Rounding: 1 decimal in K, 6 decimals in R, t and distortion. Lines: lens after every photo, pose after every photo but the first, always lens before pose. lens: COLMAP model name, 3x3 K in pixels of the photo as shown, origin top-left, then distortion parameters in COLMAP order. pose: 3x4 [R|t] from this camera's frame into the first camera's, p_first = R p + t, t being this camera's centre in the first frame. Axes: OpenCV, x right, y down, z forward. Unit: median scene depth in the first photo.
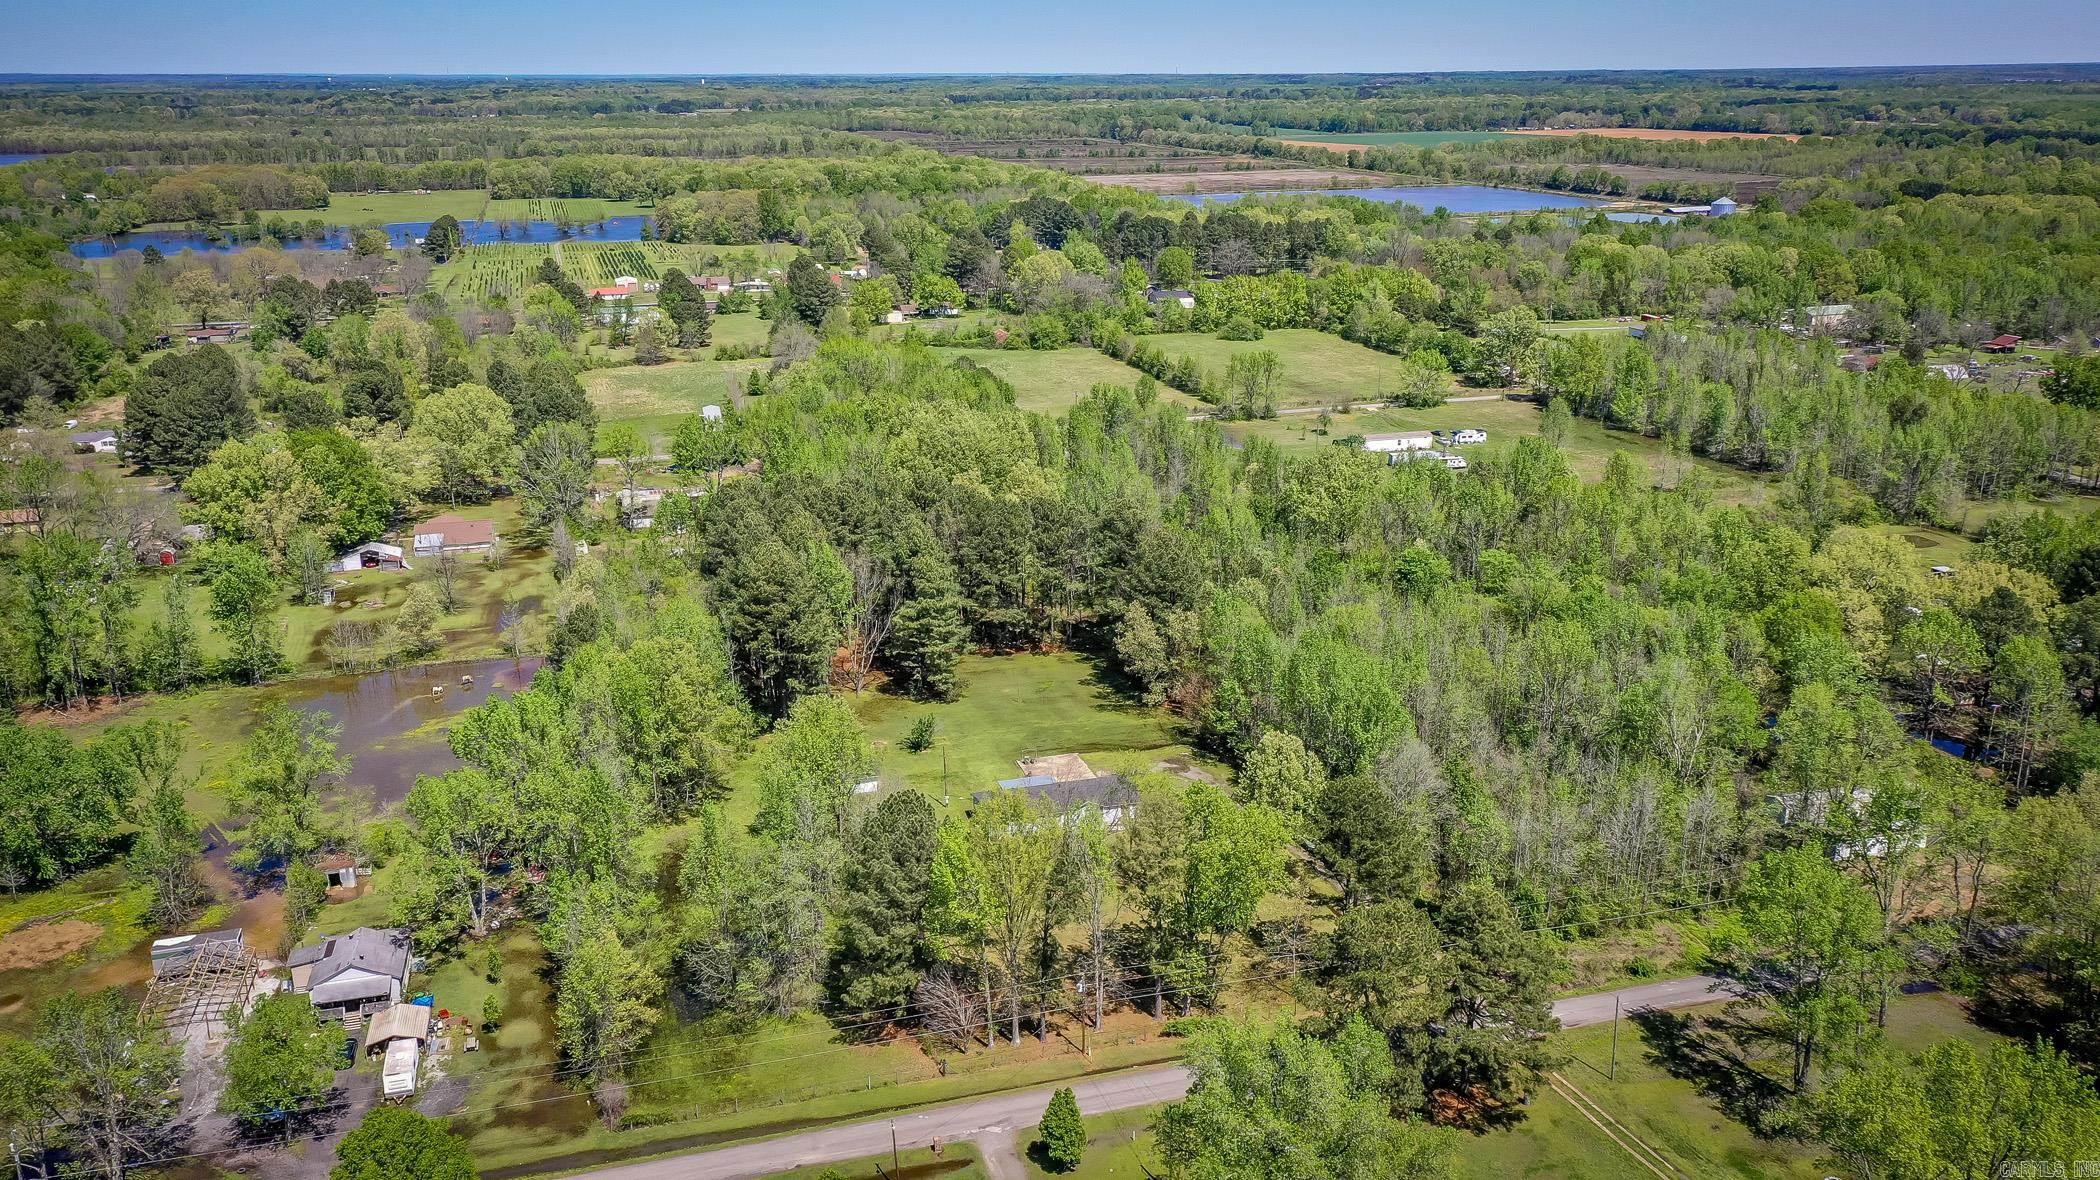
lens RADIAL K [[1662.7, 0, 1050.0], [0, 1662.7, 590.0], [0, 0, 1]] dist [0.034660, 0.011346]
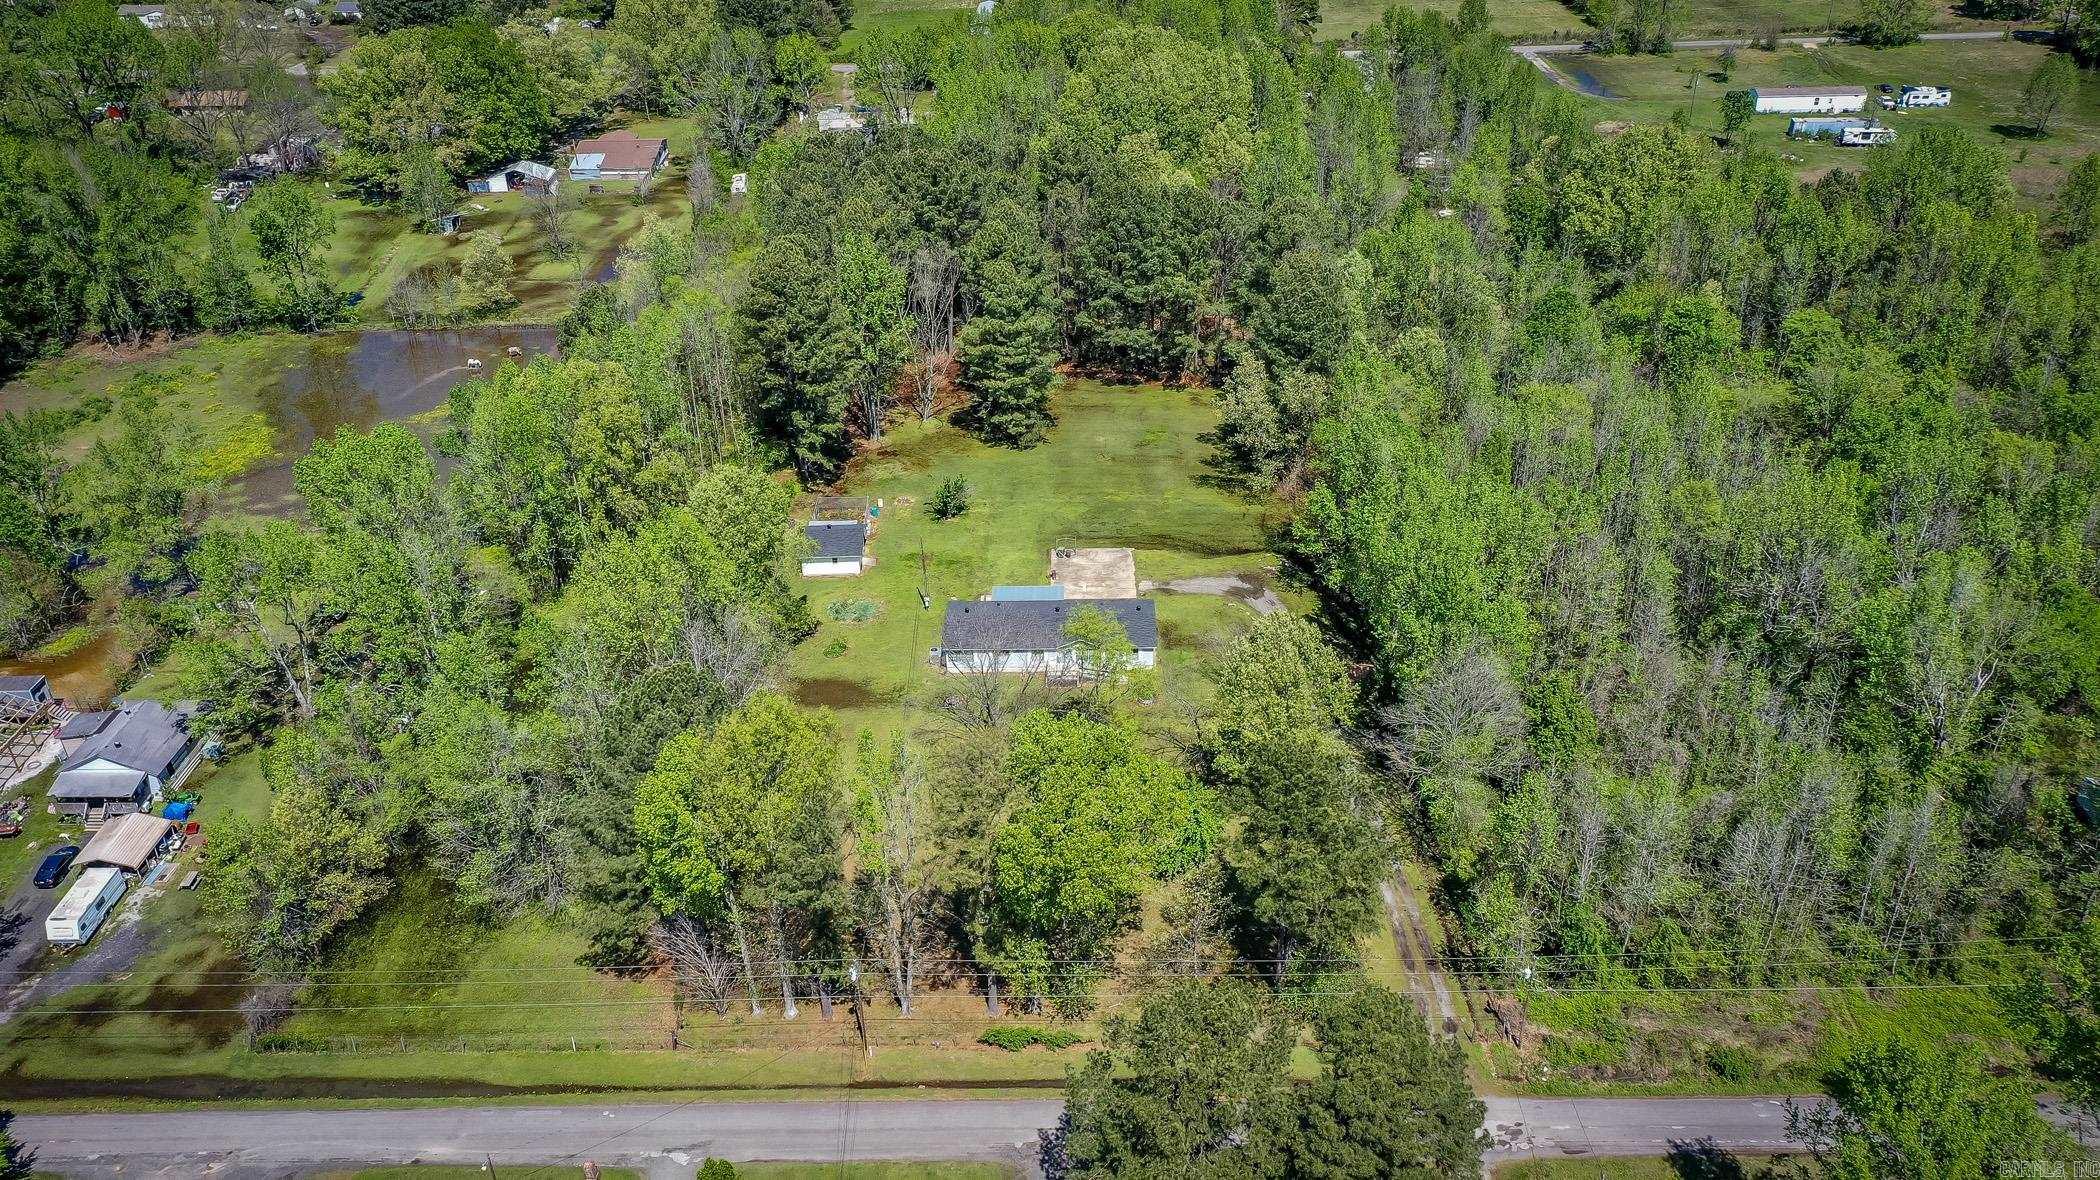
lens RADIAL K [[1662.7, 0, 1050.0], [0, 1662.7, 590.0], [0, 0, 1]] dist [0.034660, 0.011346]
pose [[0.957645, 0.137676, -0.252906, 0.158466], [-0.071717, 0.964654, 0.253571, -0.068380], [0.278878, -0.224693, 0.933670, 0.234978]]
